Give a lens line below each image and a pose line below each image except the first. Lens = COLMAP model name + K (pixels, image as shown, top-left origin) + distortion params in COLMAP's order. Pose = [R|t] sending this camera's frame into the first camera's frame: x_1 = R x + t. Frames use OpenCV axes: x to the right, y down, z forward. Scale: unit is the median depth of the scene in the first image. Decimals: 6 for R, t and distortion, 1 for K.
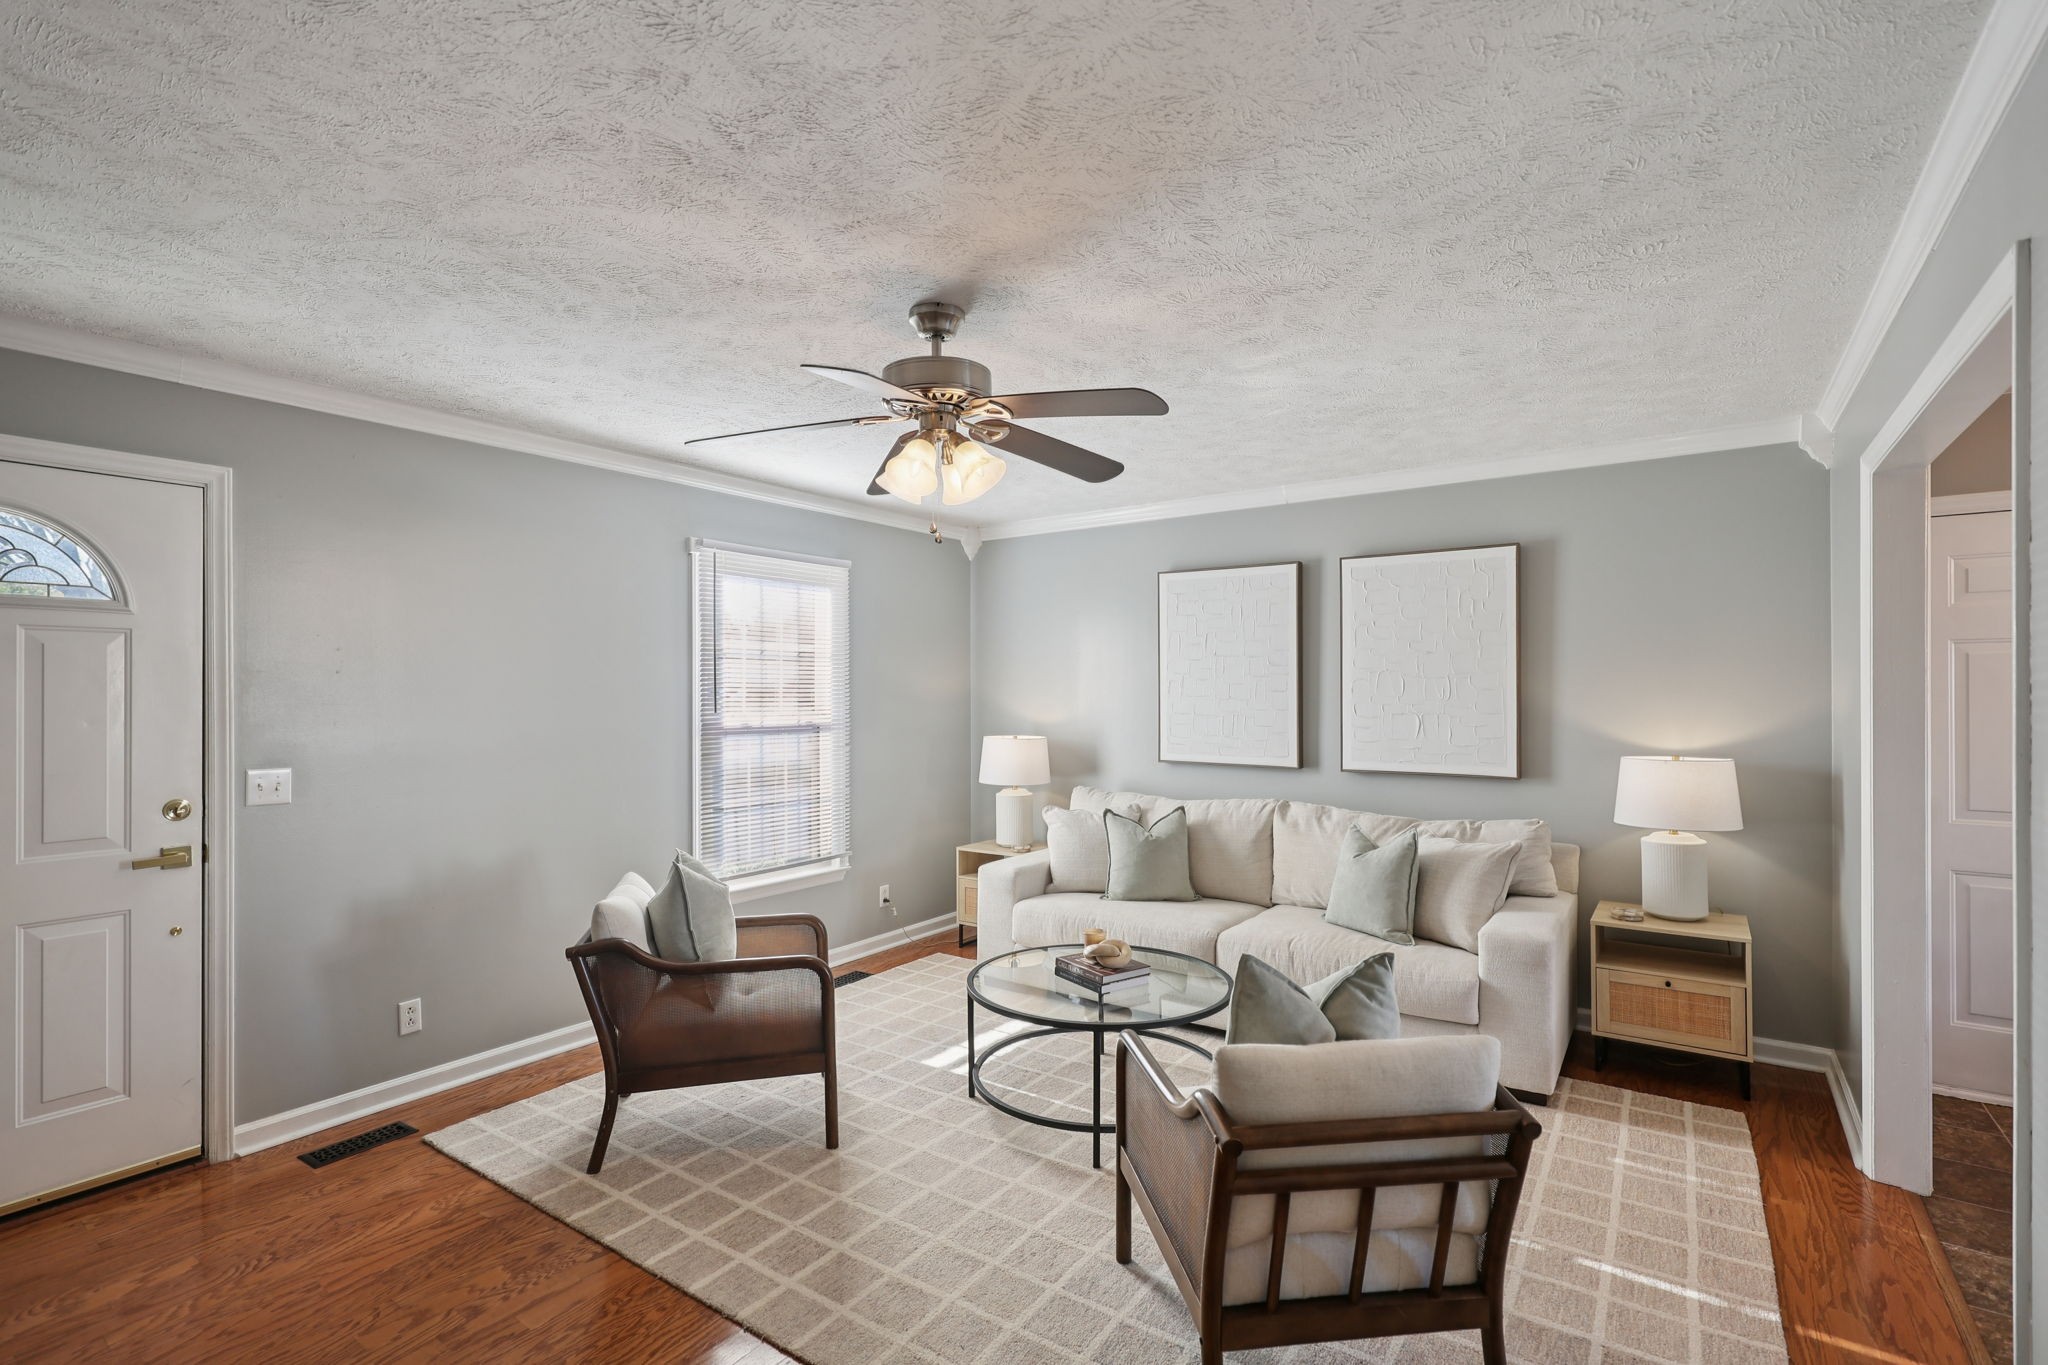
lens RADIAL K [[946.9, 0, 1020.4], [0, 946.9, 696.1], [0, 0, 1]] dist [0.001603, -0.000292]
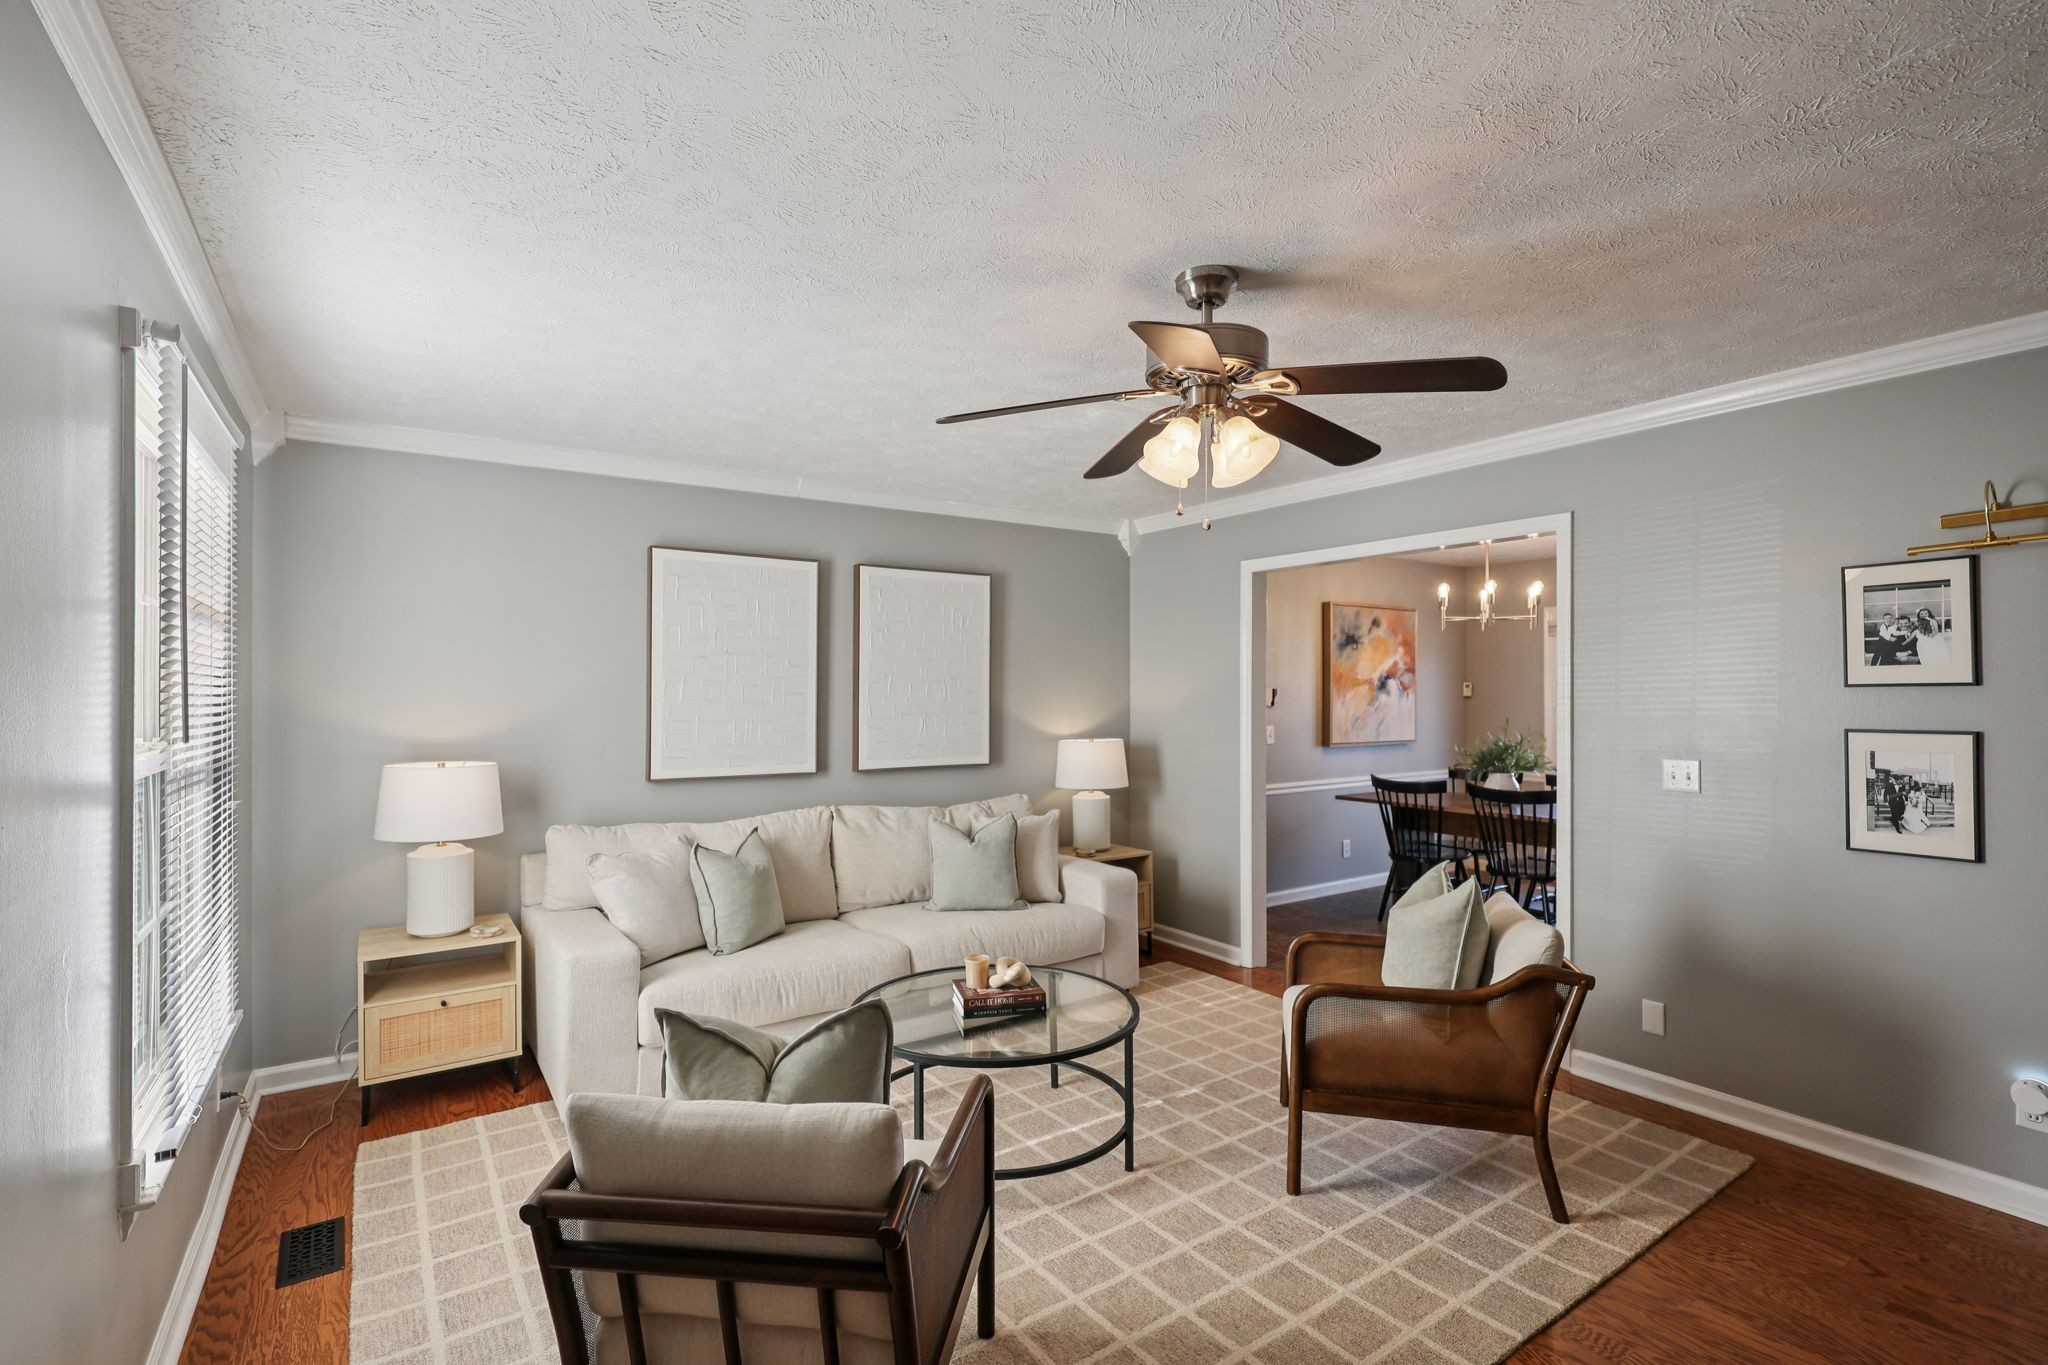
lens RADIAL K [[946.9, 0, 1023.8], [0, 946.9, 688.3], [0, 0, 1]] dist [0.001603, -0.000292]
pose [[0.342632, 0.016419, 0.939326, -0.628815], [0.017531, 0.999561, -0.023866, 0.018595], [-0.939306, 0.024644, 0.342194, 0.545290]]
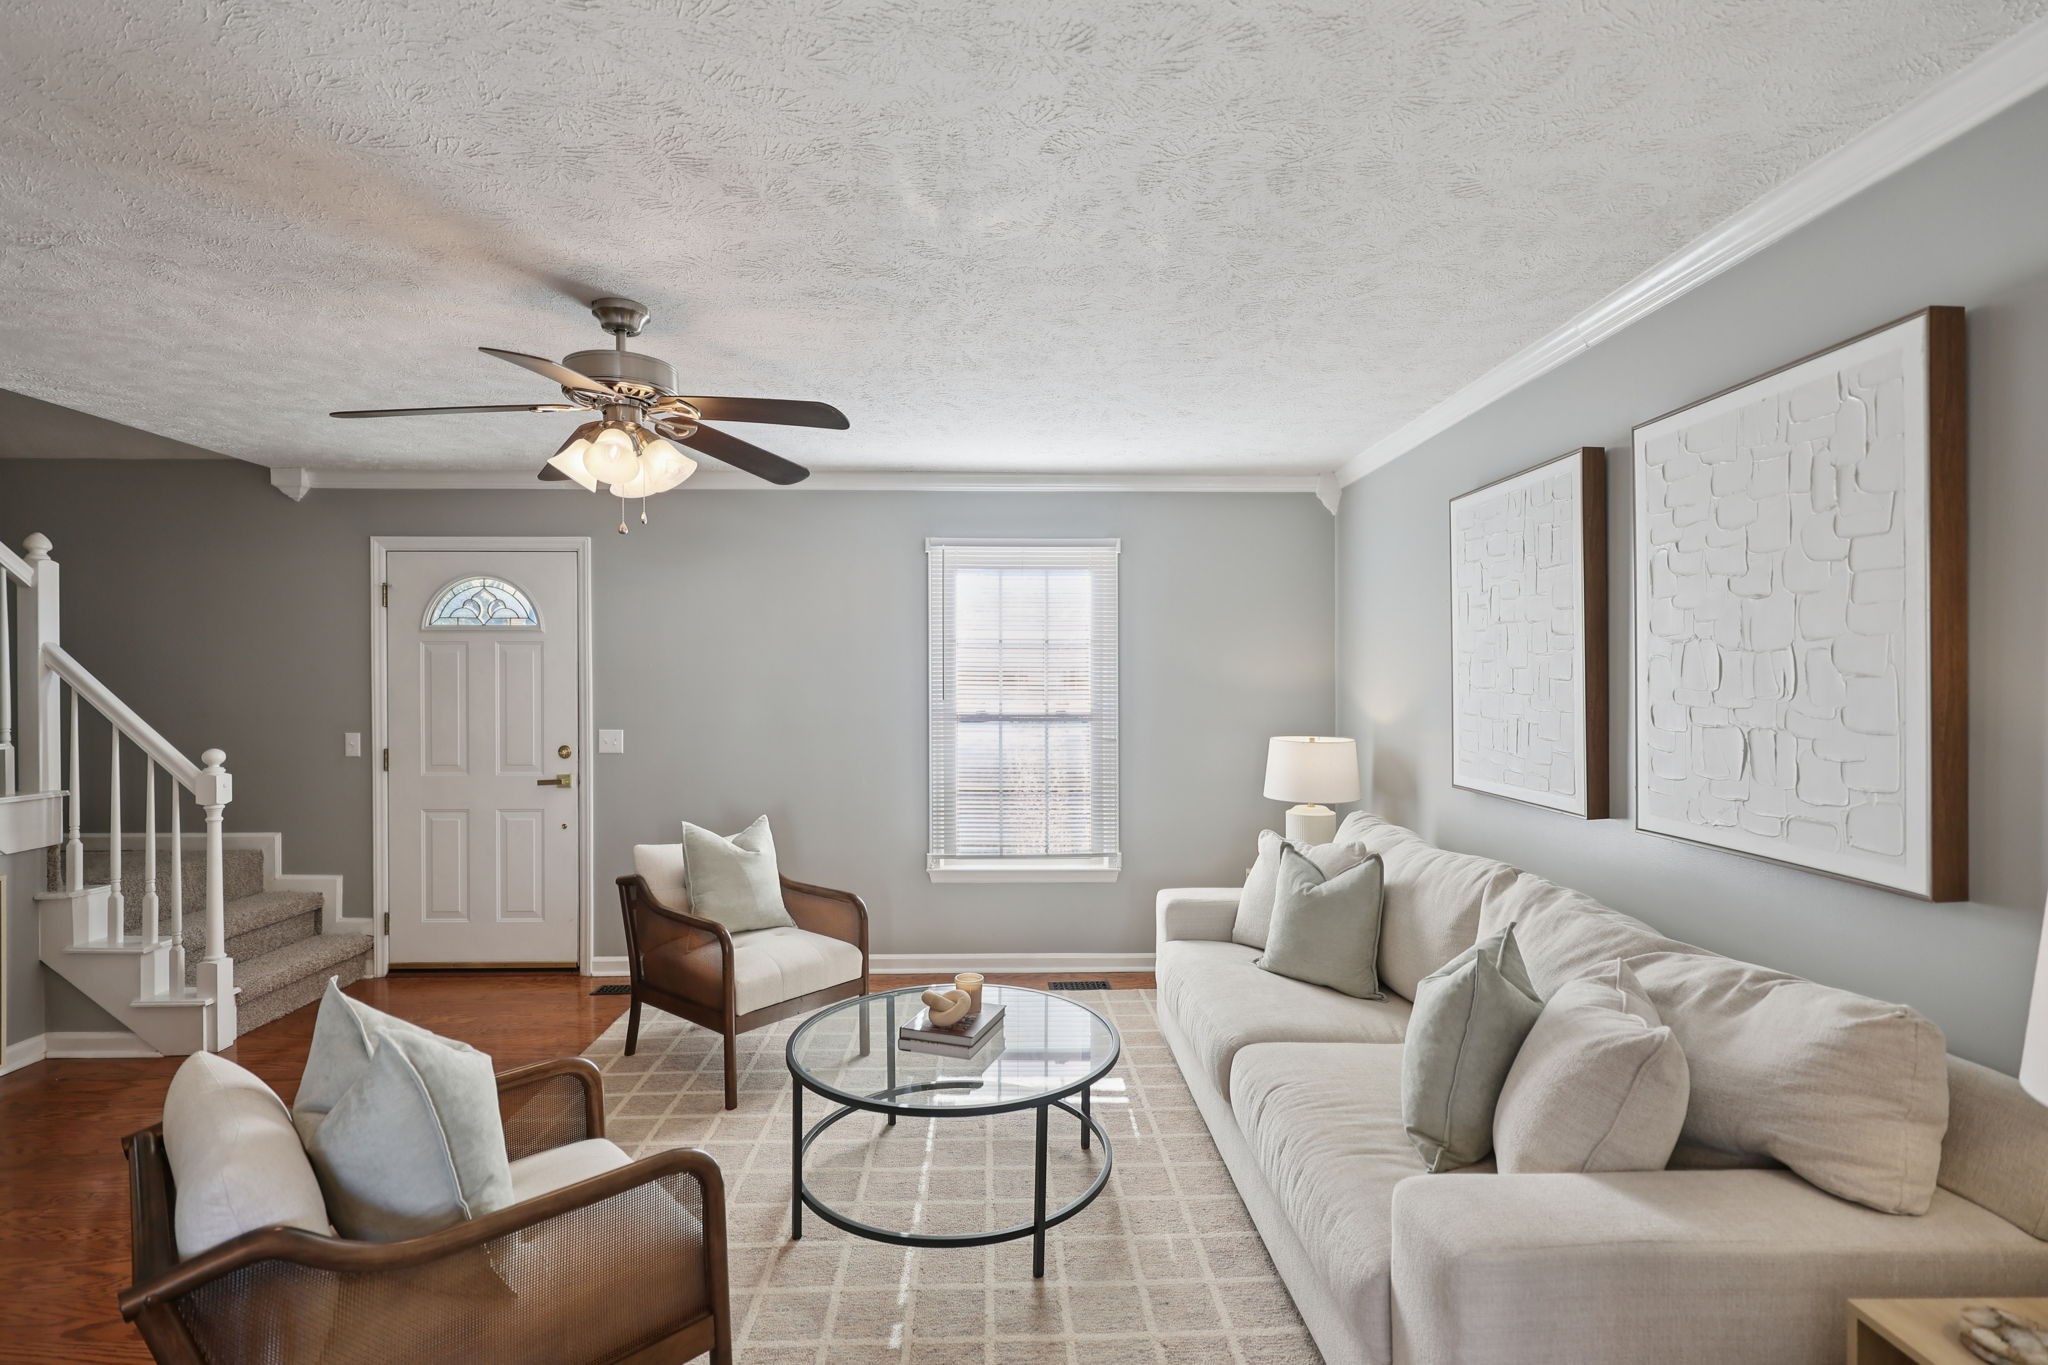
lens RADIAL K [[946.9, 0, 1024.2], [0, 946.9, 687.4], [0, 0, 1]] dist [0.001603, -0.000292]
pose [[0.603131, 0.006499, -0.797616, 0.635587], [-0.004783, 0.999978, 0.004530, -0.001588], [0.797628, 0.001083, 0.603149, 0.467020]]
